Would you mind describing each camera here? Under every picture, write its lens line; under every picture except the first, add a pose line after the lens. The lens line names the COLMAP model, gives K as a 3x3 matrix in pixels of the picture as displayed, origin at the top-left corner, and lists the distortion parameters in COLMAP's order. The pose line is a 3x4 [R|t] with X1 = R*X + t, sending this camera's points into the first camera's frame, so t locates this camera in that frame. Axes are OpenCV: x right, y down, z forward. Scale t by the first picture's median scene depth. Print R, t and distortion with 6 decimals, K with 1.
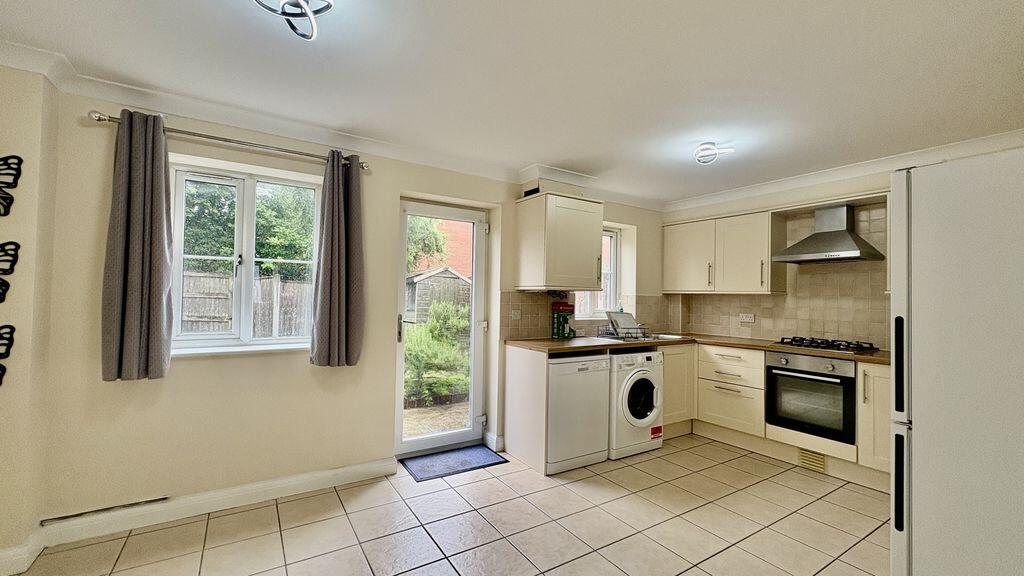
lens RADIAL K [[413.9, 0, 512.0], [0, 413.9, 288.0], [0, 0, 1]] dist [-0.000707, 0.000065]
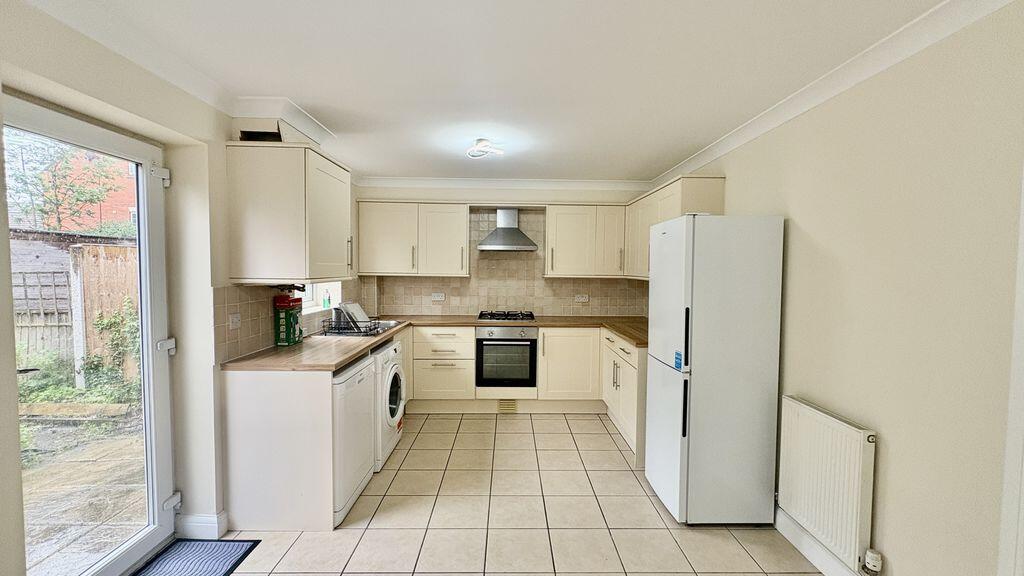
lens RADIAL K [[413.9, 0, 512.0], [0, 413.9, 288.0], [0, 0, 1]] dist [-0.000707, 0.000065]
pose [[0.528672, -0.054262, 0.847090, -0.313563], [-0.018682, 0.996969, 0.075522, -0.045974], [-0.848621, -0.055752, 0.526056, 0.296532]]
